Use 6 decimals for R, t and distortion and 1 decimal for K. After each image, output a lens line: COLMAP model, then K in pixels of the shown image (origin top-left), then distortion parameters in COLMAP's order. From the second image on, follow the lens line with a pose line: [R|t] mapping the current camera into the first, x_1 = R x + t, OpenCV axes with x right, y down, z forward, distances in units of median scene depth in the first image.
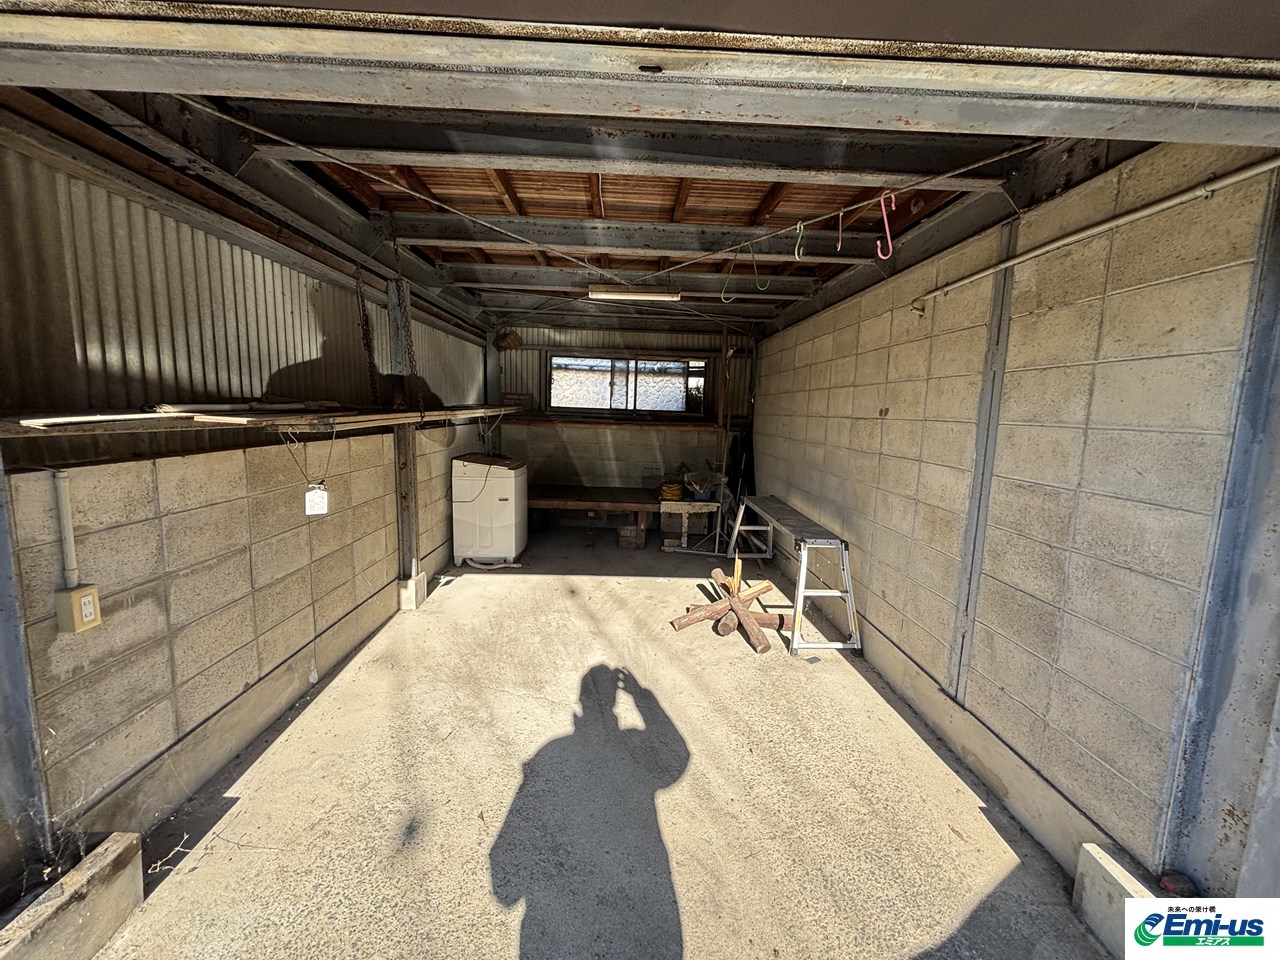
lens RADIAL K [[511.5, 0, 638.8], [0, 511.5, 476.8], [0, 0, 1]] dist [-0.001537, -0.000388]
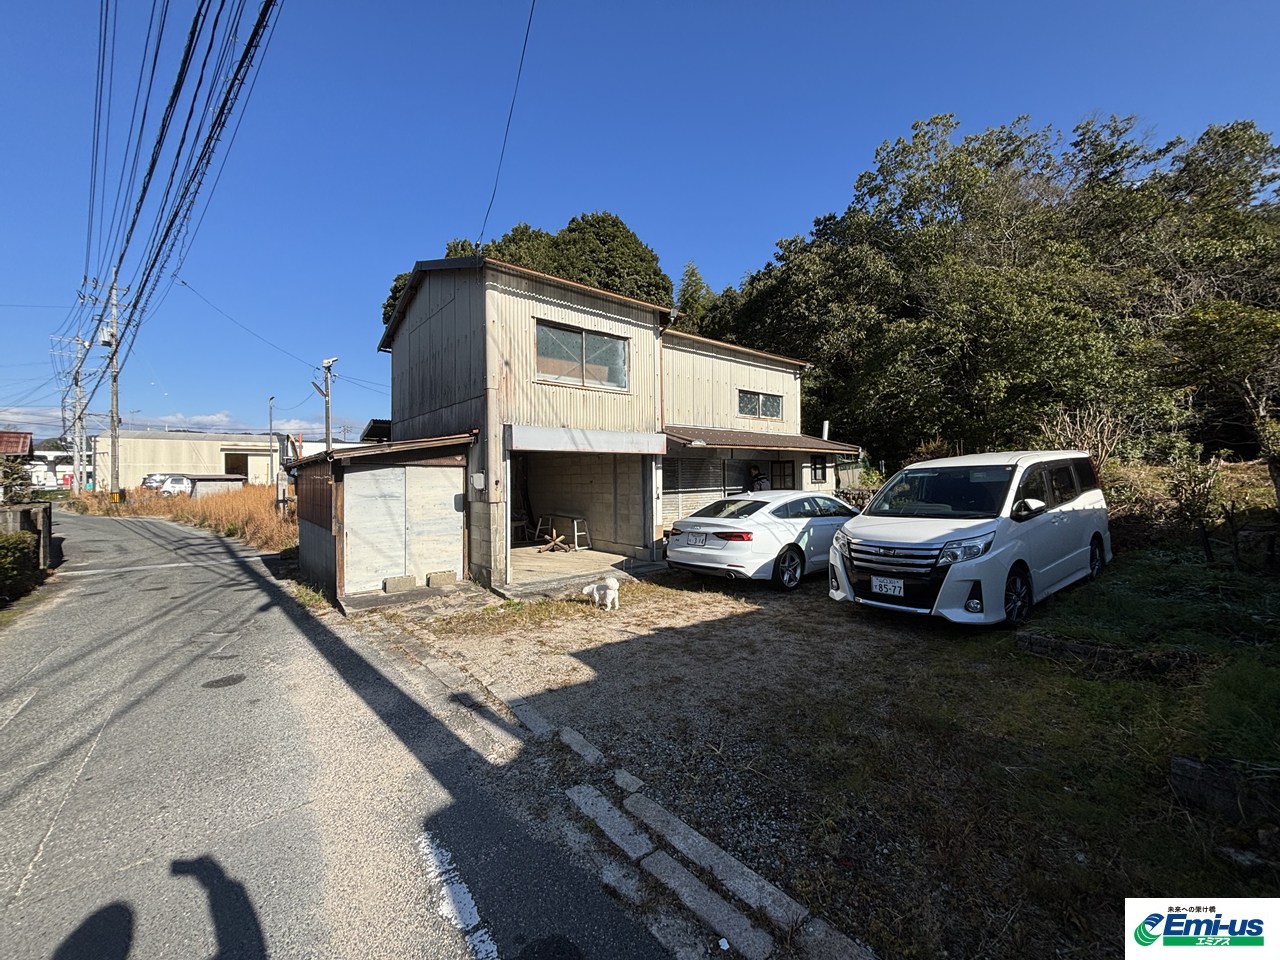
lens RADIAL K [[511.5, 0, 641.9], [0, 511.5, 480.2], [0, 0, 1]] dist [-0.001537, -0.000388]
pose [[0.791025, -0.037474, 0.610635, -2.012556], [0.112997, 0.989899, -0.085628, 0.297989], [-0.601258, 0.136734, 0.787269, -2.881573]]
